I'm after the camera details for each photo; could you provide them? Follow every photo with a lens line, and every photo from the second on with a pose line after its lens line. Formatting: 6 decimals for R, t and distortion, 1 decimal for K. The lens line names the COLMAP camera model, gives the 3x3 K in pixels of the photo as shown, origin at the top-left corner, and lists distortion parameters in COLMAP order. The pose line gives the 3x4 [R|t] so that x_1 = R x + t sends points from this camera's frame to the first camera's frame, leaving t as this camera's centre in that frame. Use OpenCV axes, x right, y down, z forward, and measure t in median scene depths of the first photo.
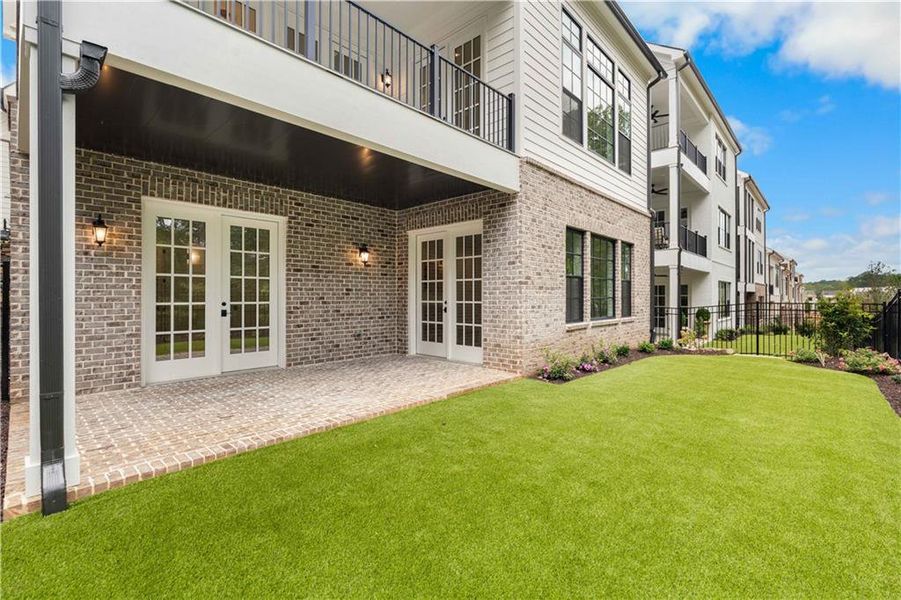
lens RADIAL K [[405.3, 0, 447.7], [0, 405.3, 298.8], [0, 0, 1]] dist [-0.002012, 0.000587]
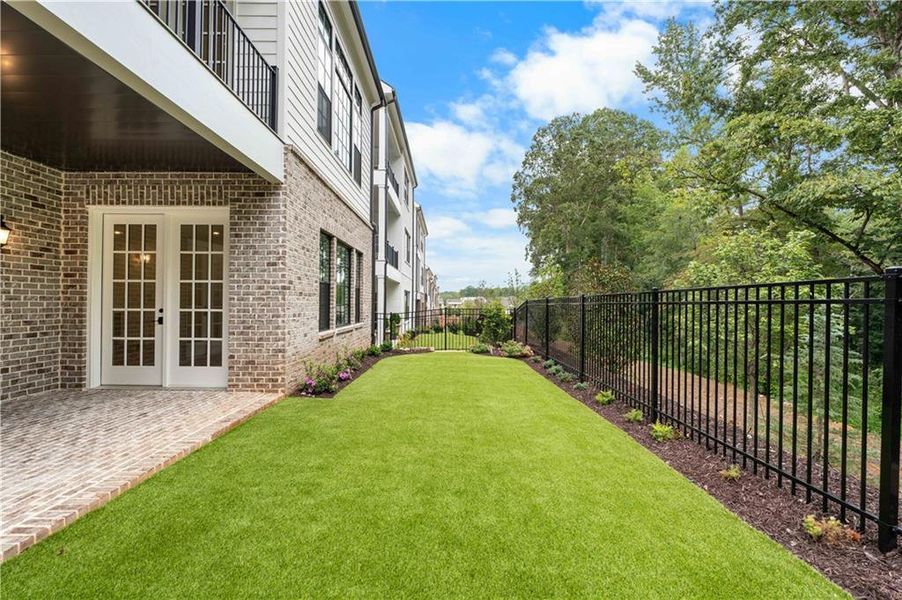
lens RADIAL K [[405.7, 0, 448.2], [0, 405.7, 298.8], [0, 0, 1]] dist [-0.002012, 0.000587]
pose [[0.728481, 0.012044, 0.684961, -0.135164], [-0.002546, 0.999886, -0.014874, -0.002970], [-0.685062, 0.009092, 0.728428, 0.108351]]
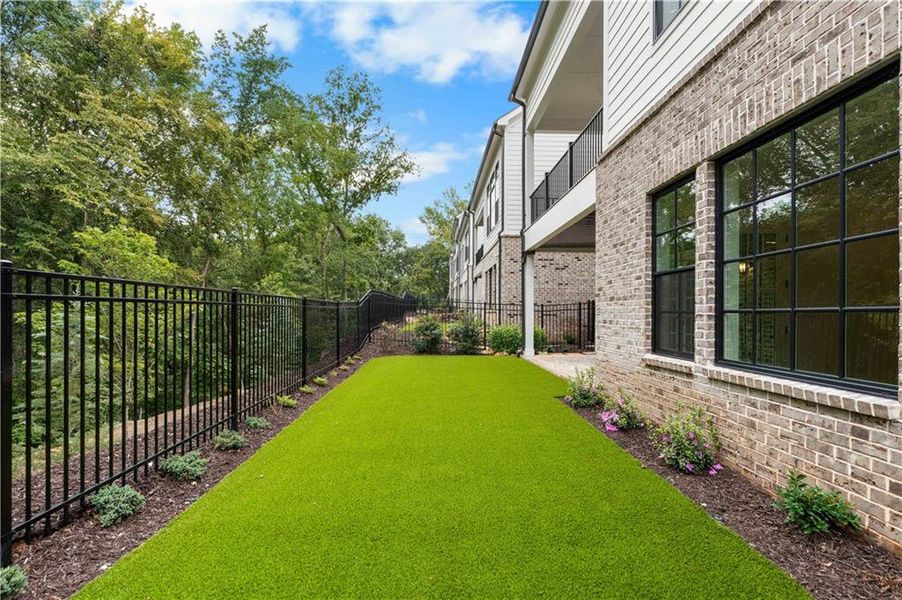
lens RADIAL K [[413.8, 0, 447.9], [0, 413.8, 307.9], [0, 0, 1]] dist [-0.000909, 0.000137]
pose [[-0.710181, -0.016058, -0.703836, 0.951753], [-0.014735, 0.999860, -0.007944, 0.002678], [0.703865, 0.004729, -0.710318, 1.234232]]
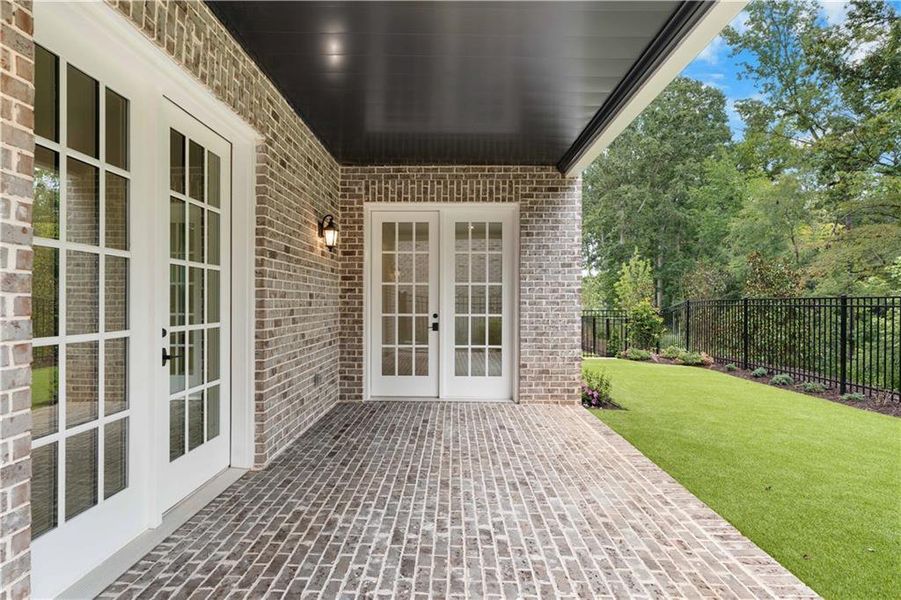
lens RADIAL K [[472.8, 0, 450.5], [0, 472.8, 300.0], [0, 0, 1]] dist [0.002513, 0.000304]
pose [[0.735193, 0.004962, 0.677840, -0.546928], [0.000873, 0.999965, -0.008266, -0.011504], [-0.677857, 0.006669, 0.735163, 0.416528]]
